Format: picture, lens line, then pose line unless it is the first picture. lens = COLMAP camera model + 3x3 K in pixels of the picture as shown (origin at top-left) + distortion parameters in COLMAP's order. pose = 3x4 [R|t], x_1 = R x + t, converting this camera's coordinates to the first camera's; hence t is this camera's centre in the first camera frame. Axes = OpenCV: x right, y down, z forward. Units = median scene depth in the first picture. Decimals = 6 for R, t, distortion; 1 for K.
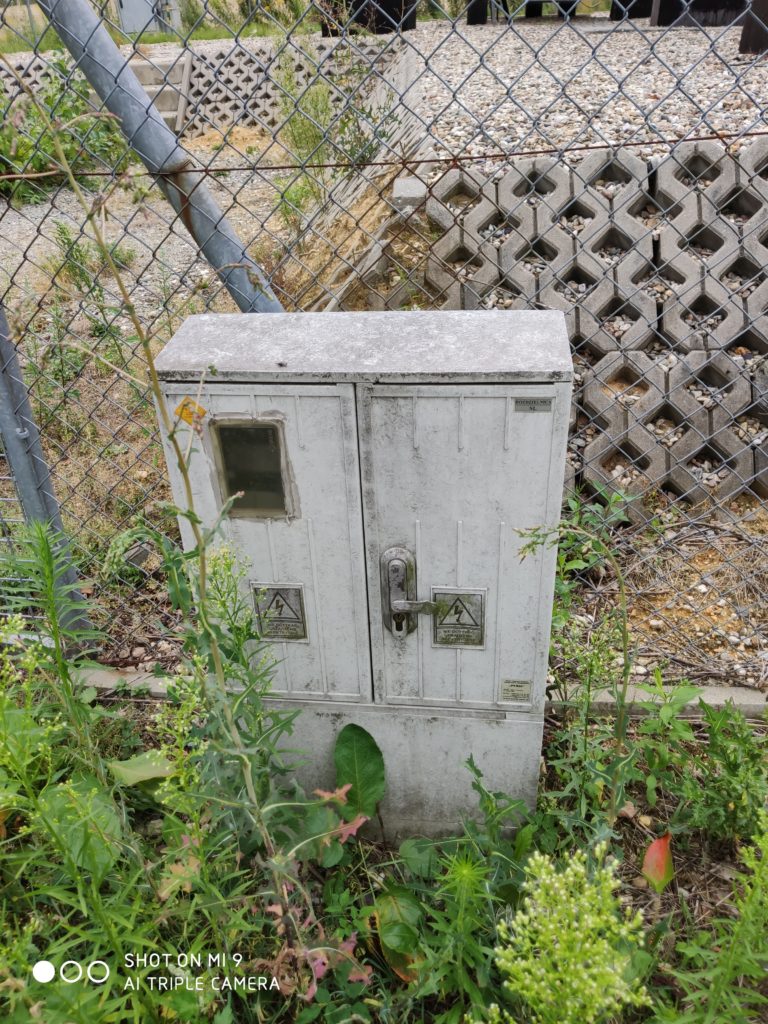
lens RADIAL K [[784.4, 0, 384.0], [0, 784.4, 512.0], [0, 0, 1]] dist [0.003311, -0.005986]
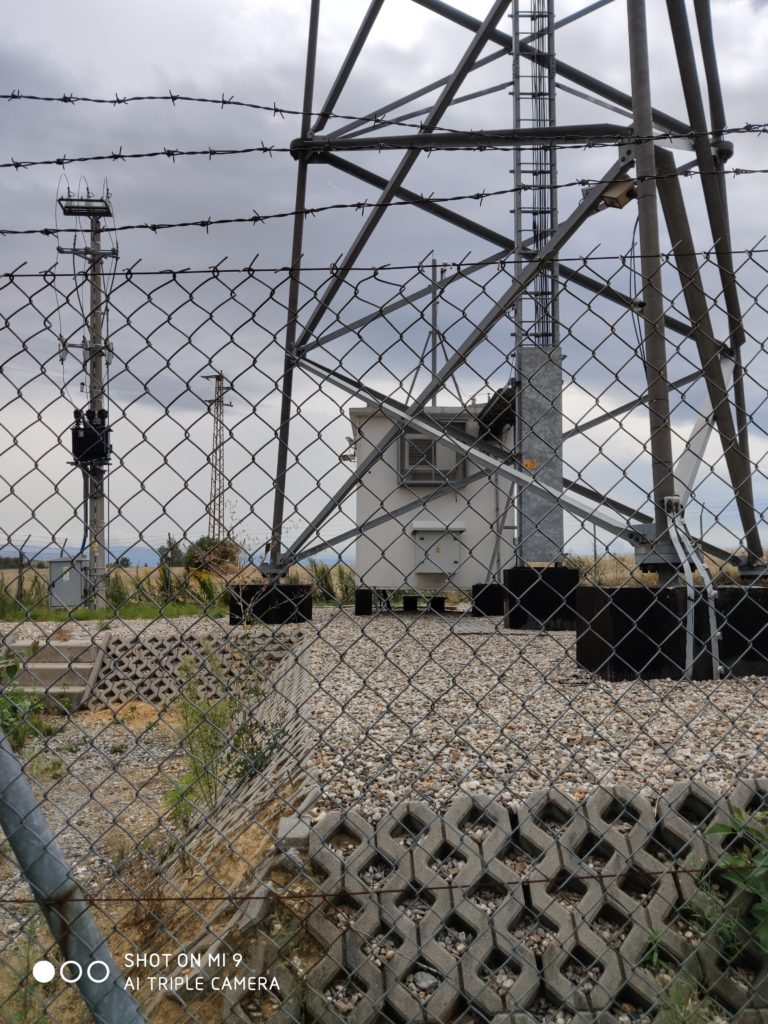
lens RADIAL K [[784.4, 0, 384.0], [0, 784.4, 512.0], [0, 0, 1]] dist [0.003311, -0.005986]
pose [[0.992046, 0.040234, 0.119272, 0.010283], [0.041369, 0.790698, -0.610808, -0.102255], [-0.118883, 0.610883, 0.782744, -0.108989]]
